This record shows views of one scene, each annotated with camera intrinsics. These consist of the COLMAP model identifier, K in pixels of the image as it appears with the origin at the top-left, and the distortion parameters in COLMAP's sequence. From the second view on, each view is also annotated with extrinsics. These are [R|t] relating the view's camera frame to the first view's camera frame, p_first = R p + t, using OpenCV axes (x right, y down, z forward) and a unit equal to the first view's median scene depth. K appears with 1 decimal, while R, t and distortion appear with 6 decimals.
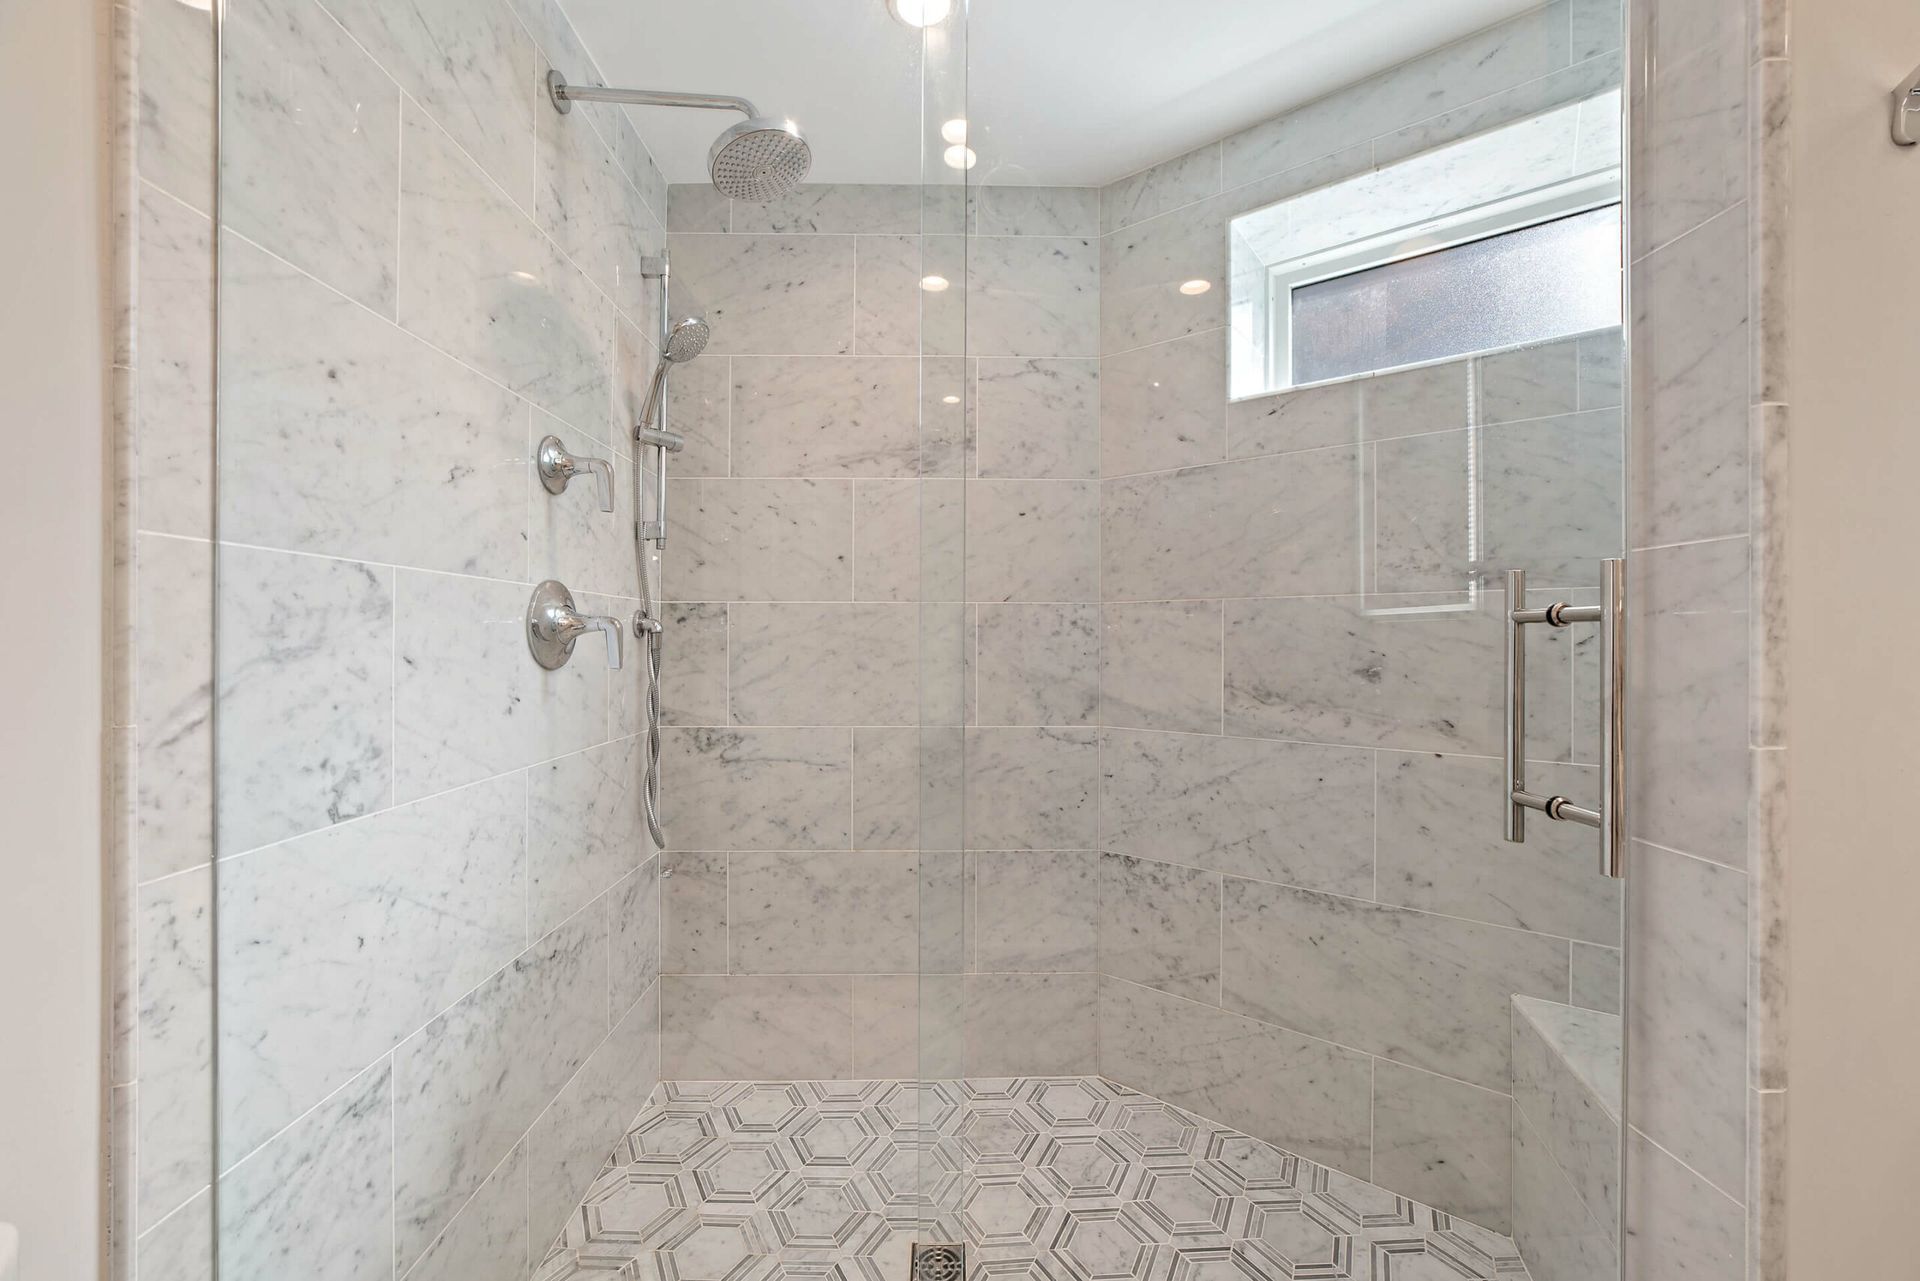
lens RADIAL K [[780.3, 0, 939.9], [0, 780.3, 632.5], [0, 0, 1]] dist [-0.024739, 0.006366]
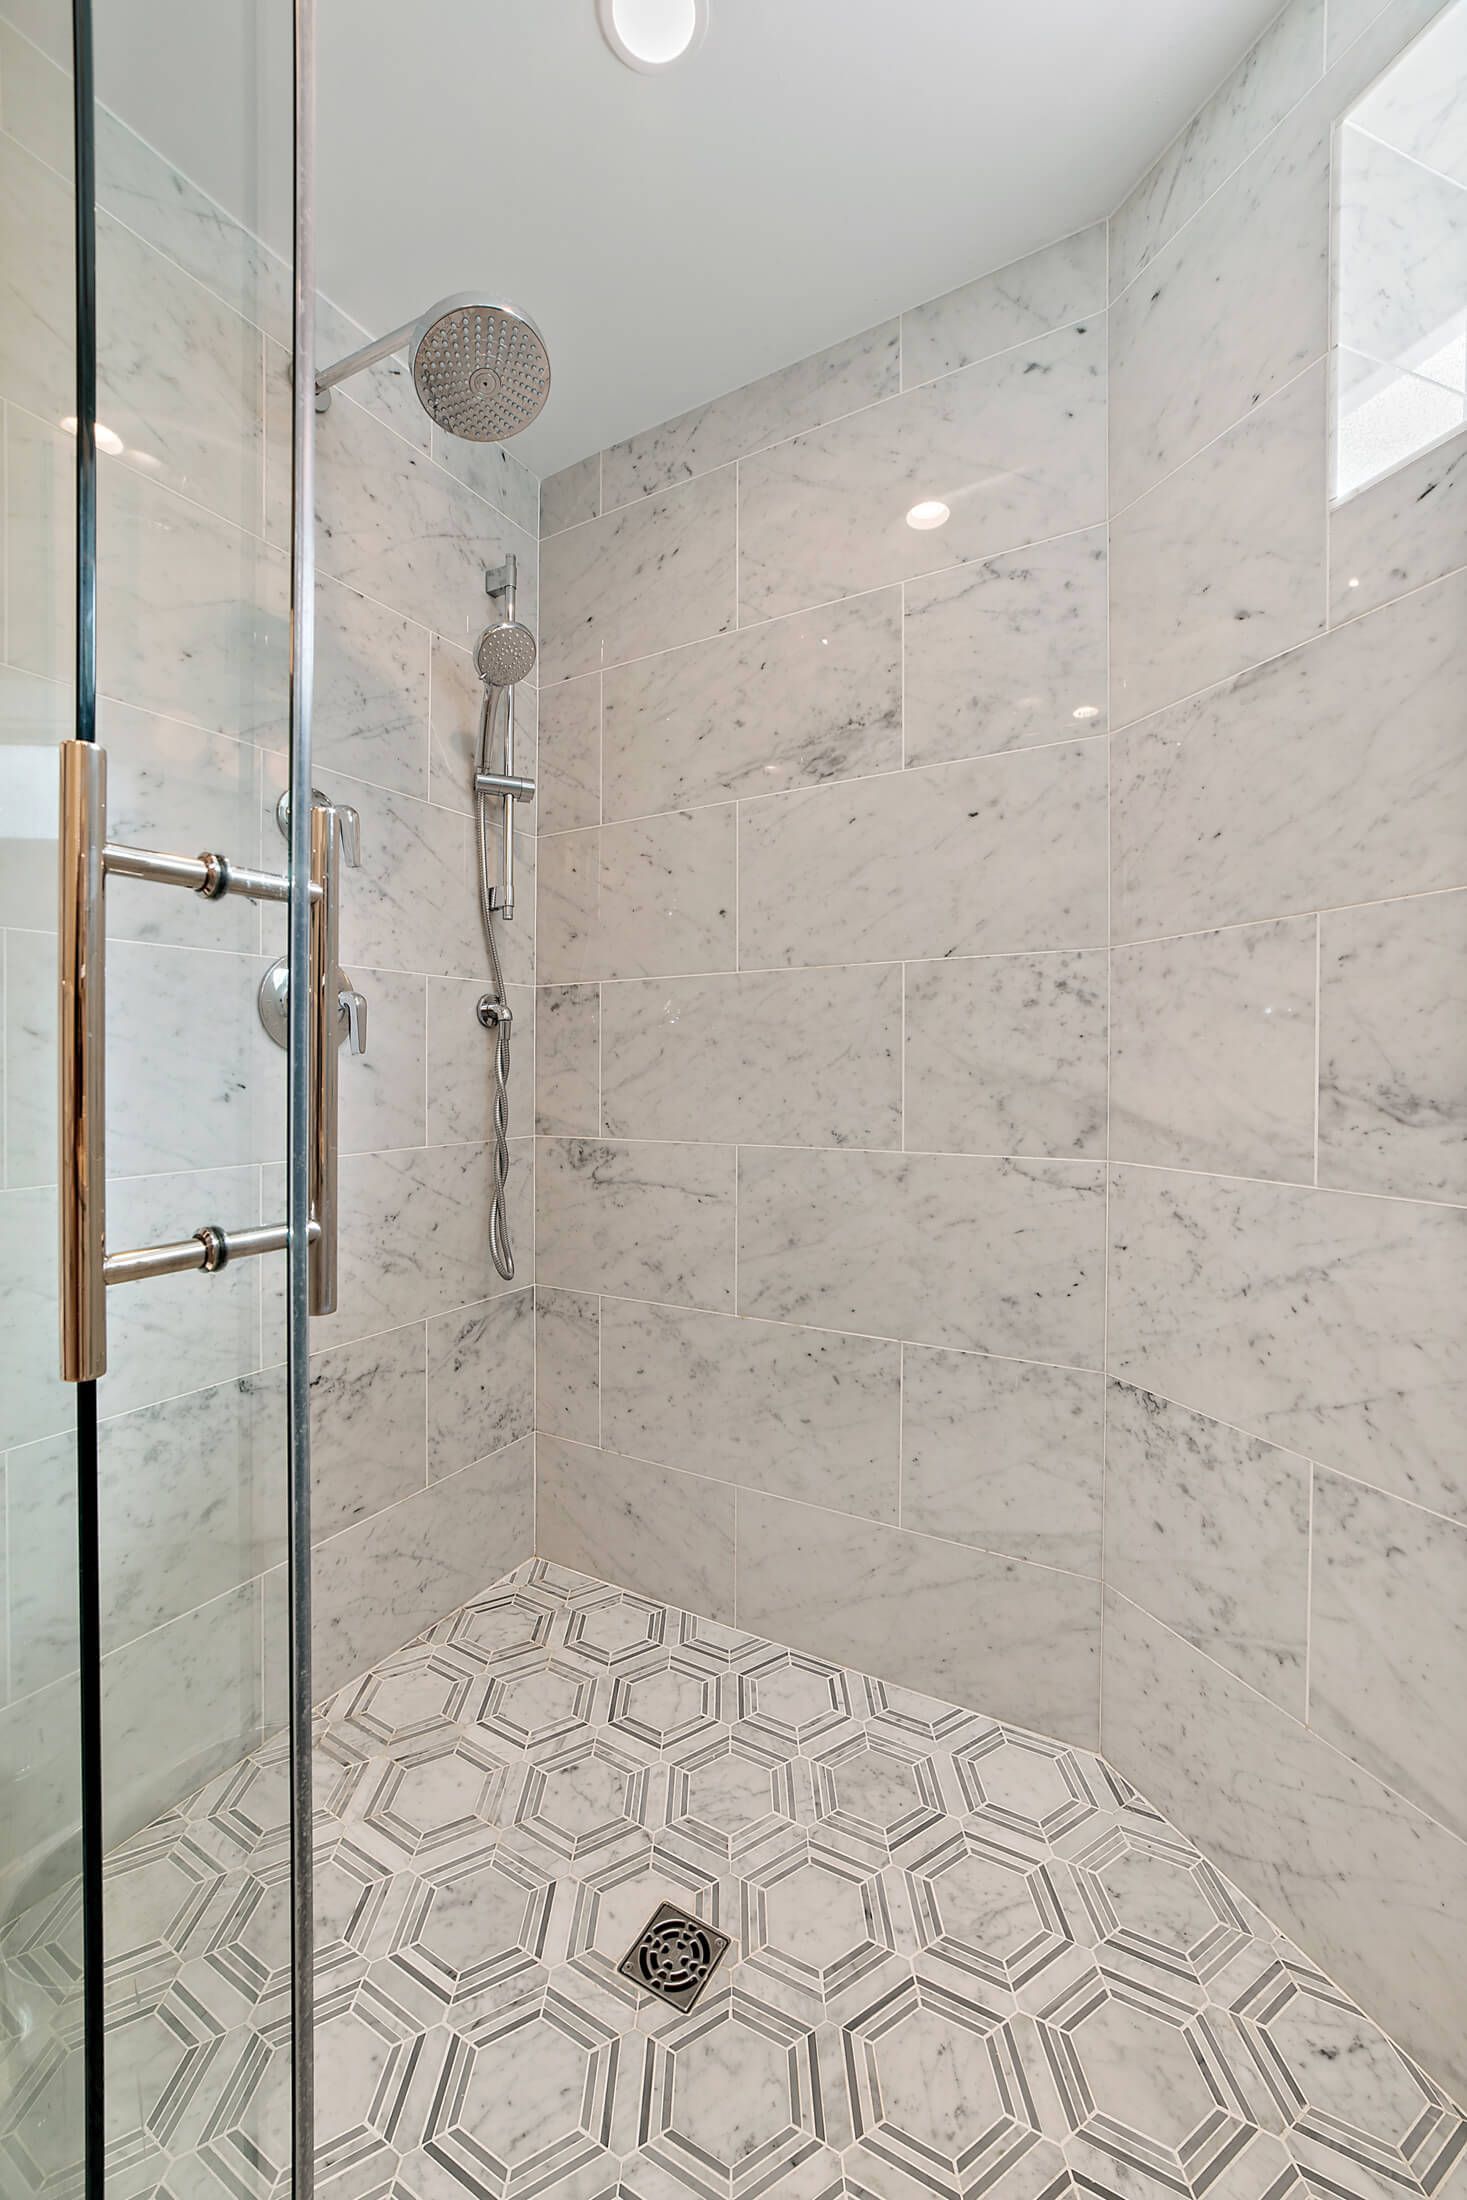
lens RADIAL K [[894.1, 0, 655.9], [0, 894.1, 1074.0], [0, 0, 1]] dist [-0.024739, 0.006366]
pose [[0.851028, 0.000623, -0.525120, 0.291632], [0.009900, 0.999803, 0.017231, 0.044961], [0.525027, -0.019863, 0.850854, 0.288721]]
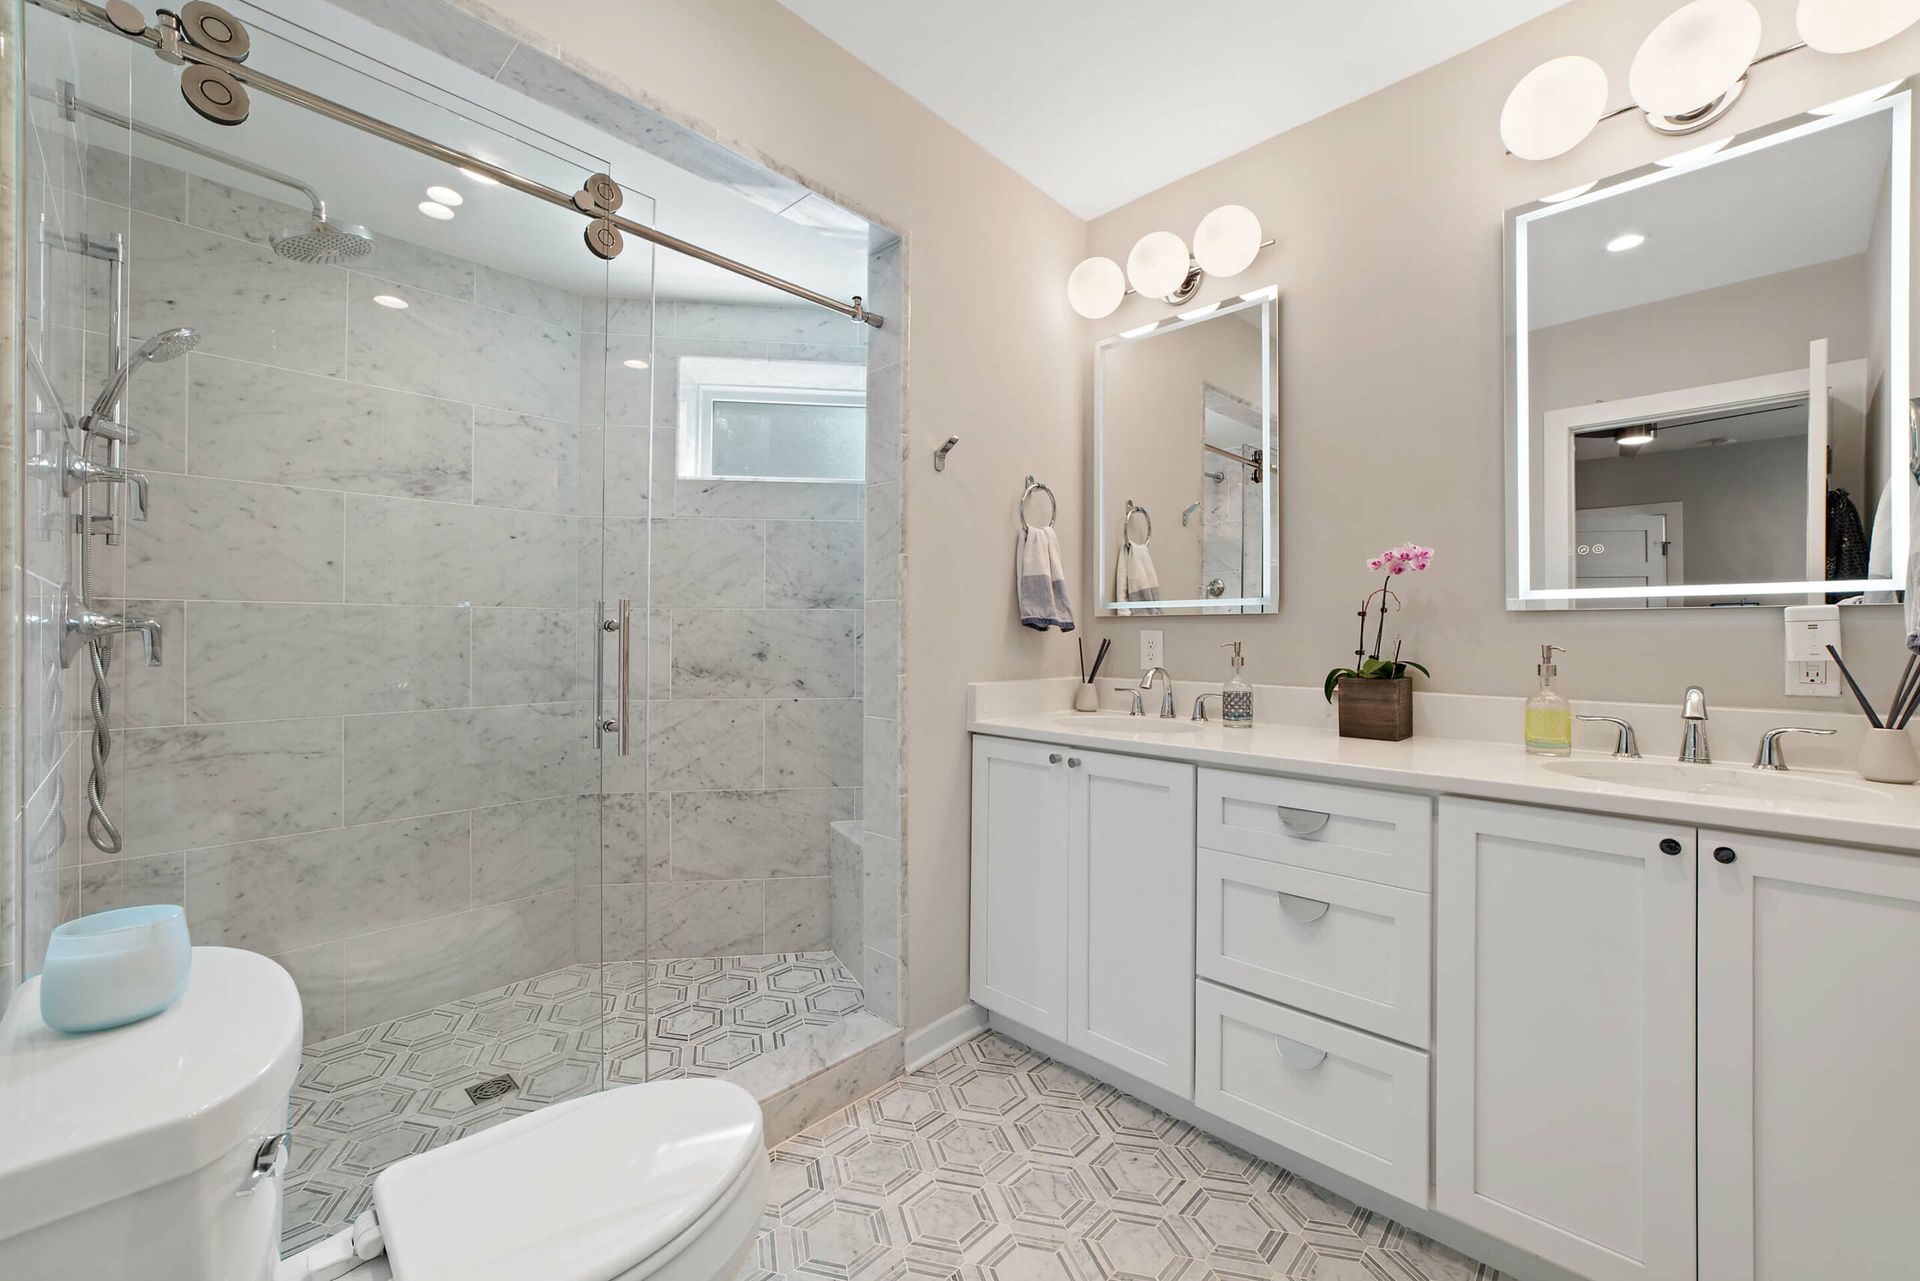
lens RADIAL K [[780.3, 0, 946.5], [0, 780.3, 624.5], [0, 0, 1]] dist [-0.024739, 0.006366]
pose [[0.712872, 0.004391, 0.701280, -0.302628], [-0.004428, 0.999989, -0.001761, -0.012207], [-0.701280, -0.001850, 0.712884, -0.429947]]
